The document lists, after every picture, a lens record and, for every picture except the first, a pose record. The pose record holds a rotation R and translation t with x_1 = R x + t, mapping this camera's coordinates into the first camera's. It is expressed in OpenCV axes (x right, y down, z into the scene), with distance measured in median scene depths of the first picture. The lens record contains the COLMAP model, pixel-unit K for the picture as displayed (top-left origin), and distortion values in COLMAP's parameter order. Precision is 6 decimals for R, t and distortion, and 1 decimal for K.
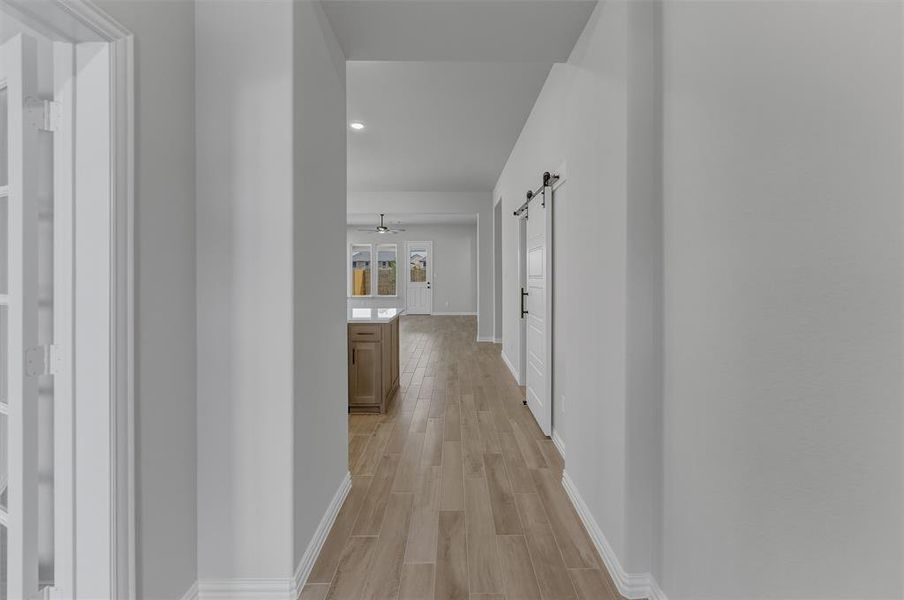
lens RADIAL K [[377.3, 0, 452.0], [0, 377.3, 300.0], [0, 0, 1]] dist [-0.000234, 0.000034]
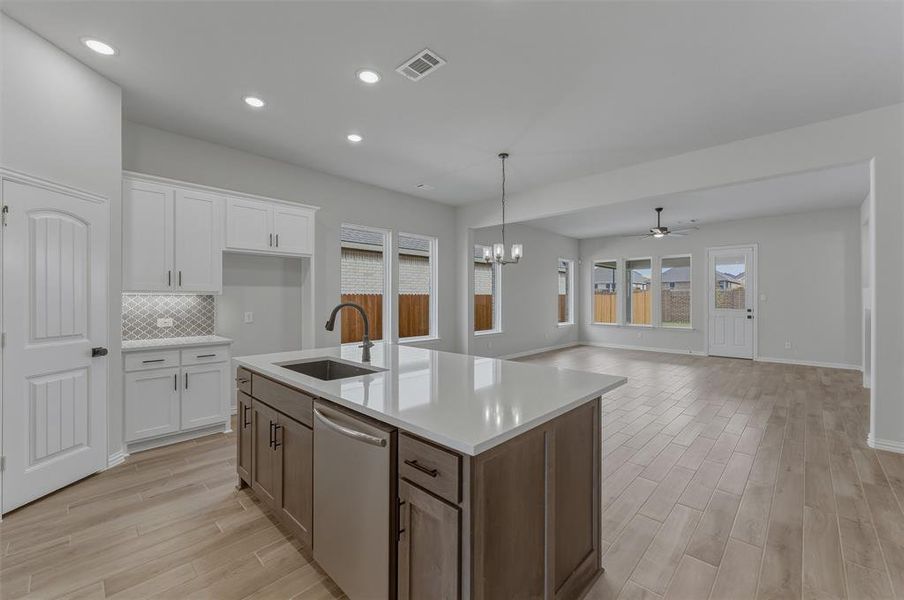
lens RADIAL K [[364.4, 0, 464.2], [0, 364.4, 297.3], [0, 0, 1]] dist [0.000716, 0.000121]
pose [[0.730040, -0.000617, -0.683404, 0.009827], [-0.045200, 0.997766, -0.049186, -0.017984], [0.681908, 0.066798, 0.728382, 0.272029]]
